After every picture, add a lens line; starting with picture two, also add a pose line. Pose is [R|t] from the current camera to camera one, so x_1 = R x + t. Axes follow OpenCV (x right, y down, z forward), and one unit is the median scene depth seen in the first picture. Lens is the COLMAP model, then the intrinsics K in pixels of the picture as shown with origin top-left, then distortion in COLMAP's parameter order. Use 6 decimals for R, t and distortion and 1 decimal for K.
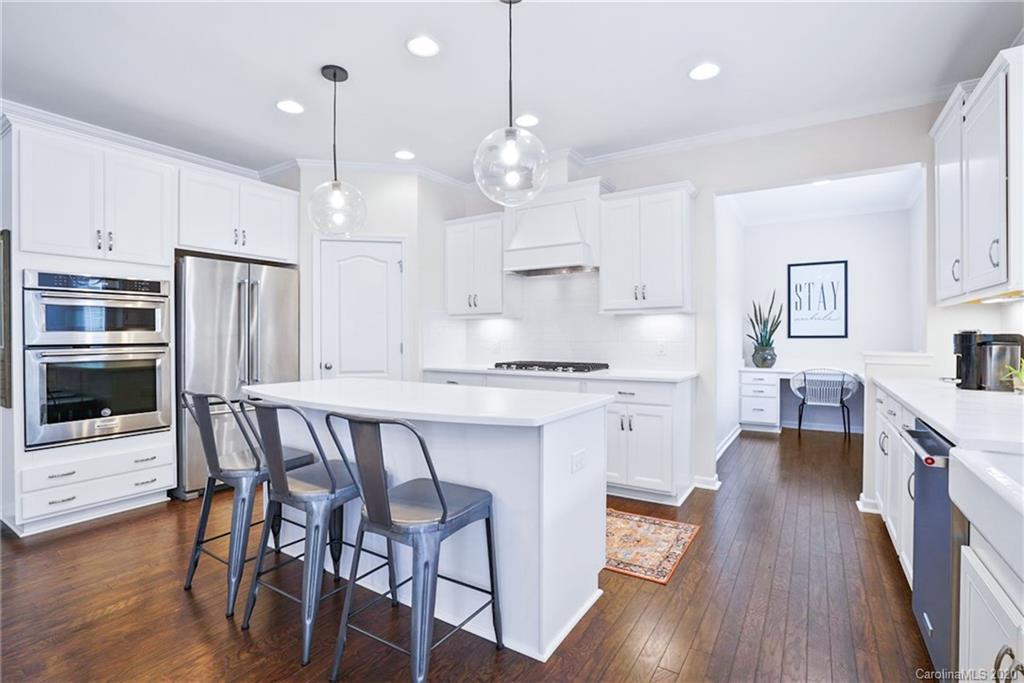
lens RADIAL K [[476.0, 0, 515.2], [0, 476.0, 340.8], [0, 0, 1]] dist [-0.052396, 0.014869]
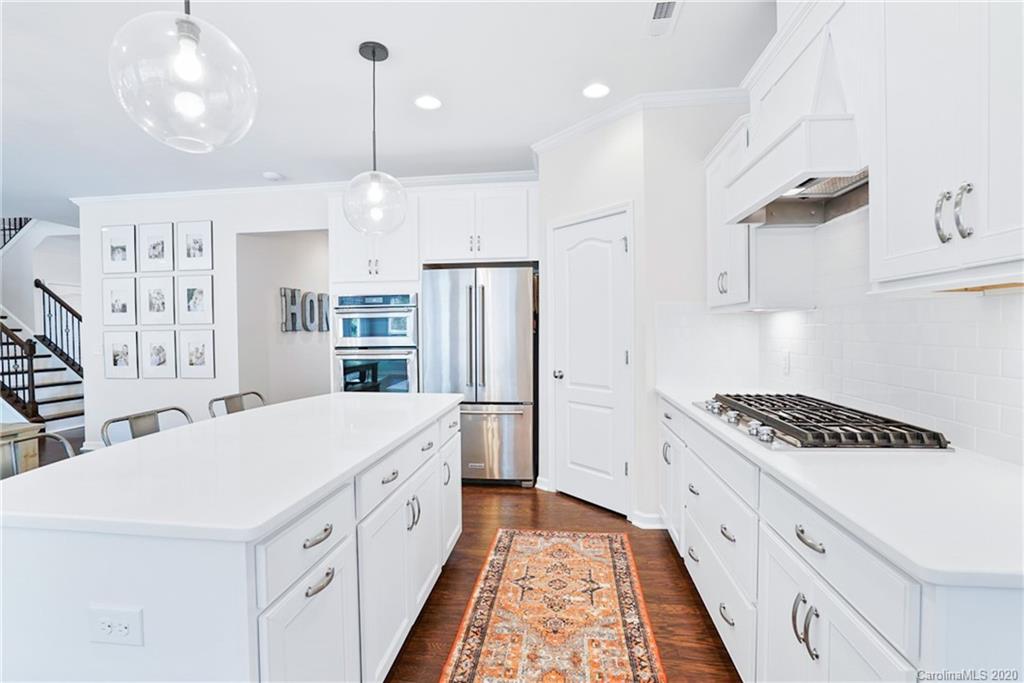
lens RADIAL K [[476.0, 0, 515.2], [0, 476.0, 340.8], [0, 0, 1]] dist [-0.052396, 0.014869]
pose [[0.427489, 0.020516, -0.903788, 0.407685], [0.000759, 0.999734, 0.023053, -0.032133], [0.904020, -0.010541, 0.427360, 0.646358]]
